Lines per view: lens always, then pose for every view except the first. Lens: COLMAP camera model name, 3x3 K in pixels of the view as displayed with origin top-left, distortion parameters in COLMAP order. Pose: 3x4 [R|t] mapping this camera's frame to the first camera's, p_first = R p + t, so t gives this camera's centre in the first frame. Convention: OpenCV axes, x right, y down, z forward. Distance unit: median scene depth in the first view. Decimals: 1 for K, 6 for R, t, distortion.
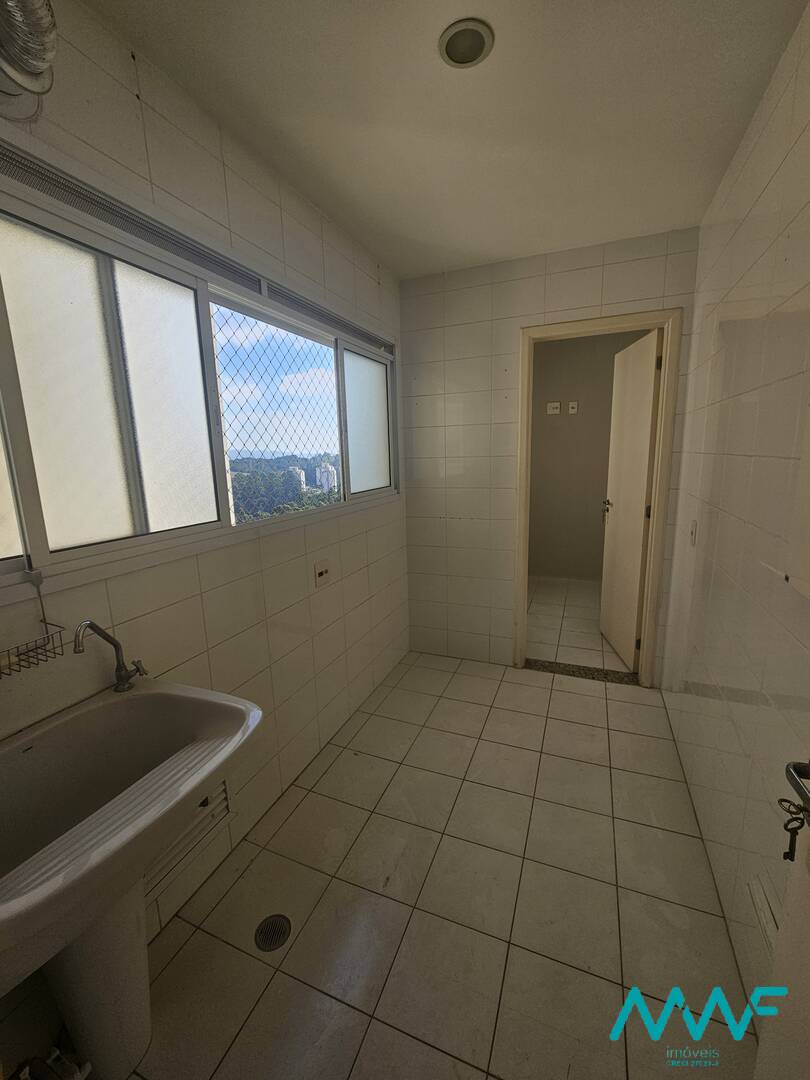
lens RADIAL K [[444.1, 0, 407.1], [0, 444.1, 536.5], [0, 0, 1]] dist [-0.000929, 0.000325]
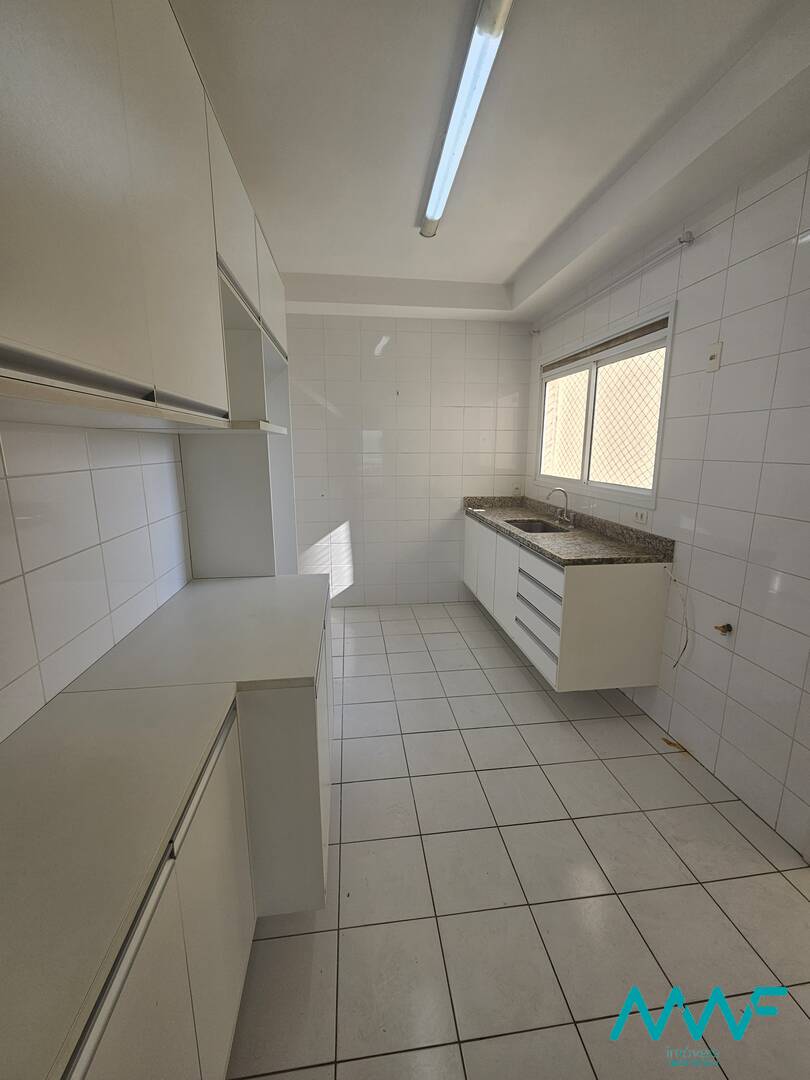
lens RADIAL K [[444.1, 0, 407.1], [0, 444.1, 536.5], [0, 0, 1]] dist [-0.000929, 0.000325]
pose [[-0.884809, 0.099466, -0.455214, 0.831694], [-0.080909, 0.929313, 0.360322, -0.318454], [0.458876, 0.355647, -0.814217, 1.653085]]
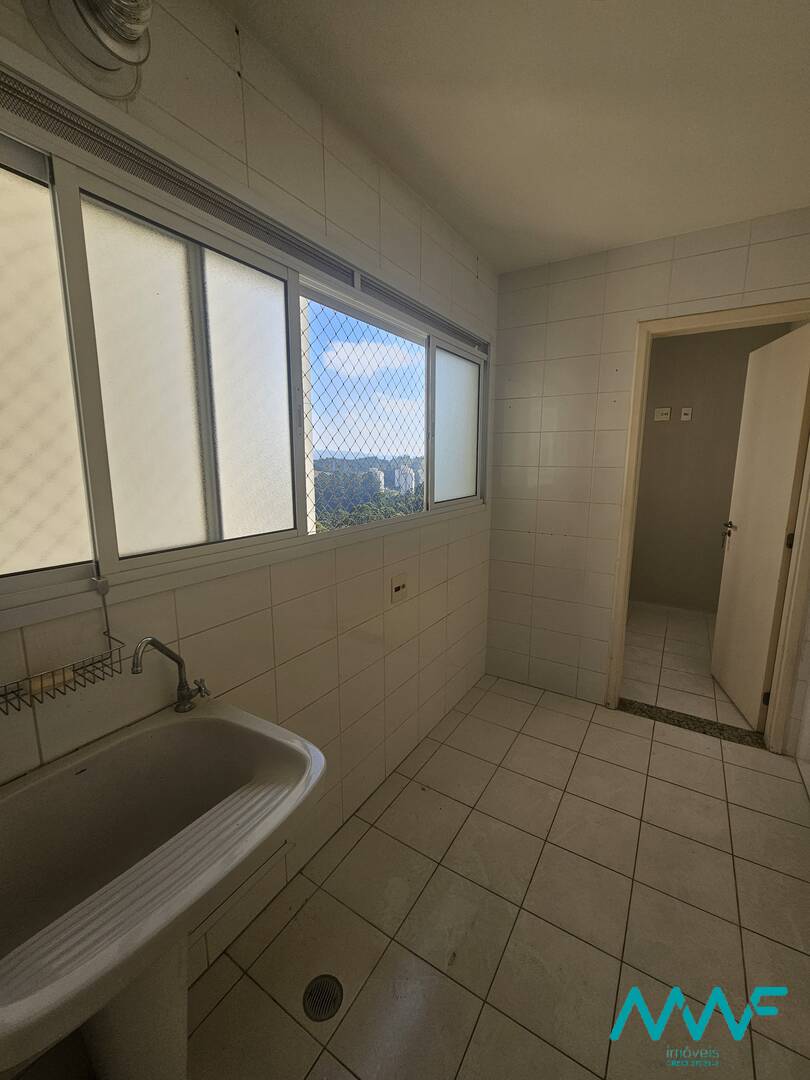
lens RADIAL K [[444.0, 0, 408.6], [0, 444.0, 534.1], [0, 0, 1]] dist [-0.001834, -0.000109]
pose [[0.985112, 0.057918, -0.161866, -0.028089], [-0.059979, 0.998169, -0.007867, -0.022854], [0.161113, 0.017458, 0.986781, 0.088171]]
